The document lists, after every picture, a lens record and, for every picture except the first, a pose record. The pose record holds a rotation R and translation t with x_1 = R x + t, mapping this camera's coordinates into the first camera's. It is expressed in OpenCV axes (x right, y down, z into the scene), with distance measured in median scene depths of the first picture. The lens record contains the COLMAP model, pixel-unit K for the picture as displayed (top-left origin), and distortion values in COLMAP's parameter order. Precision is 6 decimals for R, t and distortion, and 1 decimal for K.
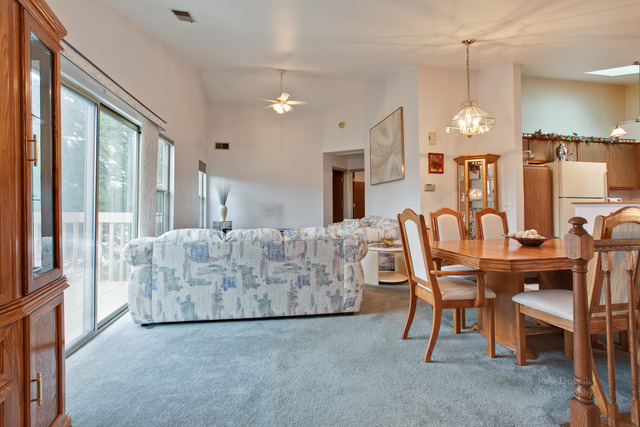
lens RADIAL K [[299.2, 0, 314.3], [0, 299.2, 199.1], [0, 0, 1]] dist [-0.029016, 0.012958]
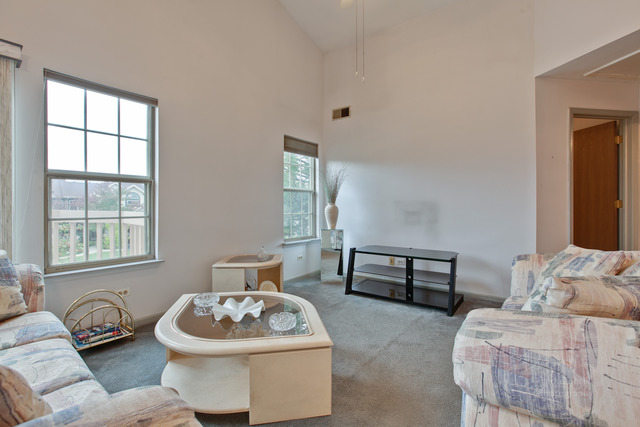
lens RADIAL K [[299.2, 0, 314.5], [0, 299.2, 207.9], [0, 0, 1]] dist [-0.029016, 0.012958]
pose [[0.670713, 0.004917, -0.741701, 0.318513], [0.011820, 0.999780, 0.017317, 0.038262], [0.741623, -0.020382, 0.670508, 1.225448]]
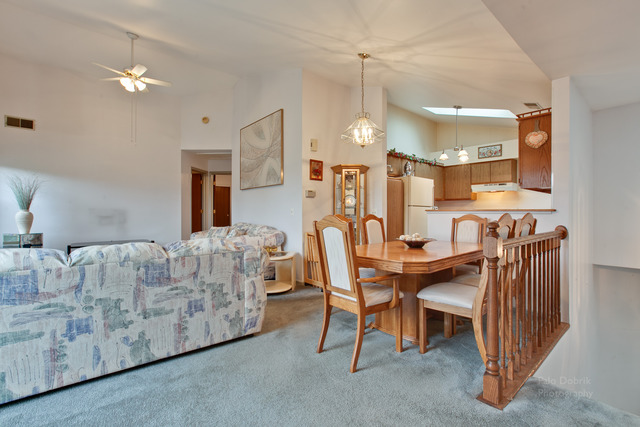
lens RADIAL K [[299.2, 0, 321.8], [0, 299.2, 213.6], [0, 0, 1]] dist [-0.029016, 0.012958]
pose [[0.858947, 0.000383, 0.512064, -0.147739], [-0.014698, 0.999606, 0.023908, 0.004064], [-0.511853, -0.028063, 0.858615, 0.158613]]
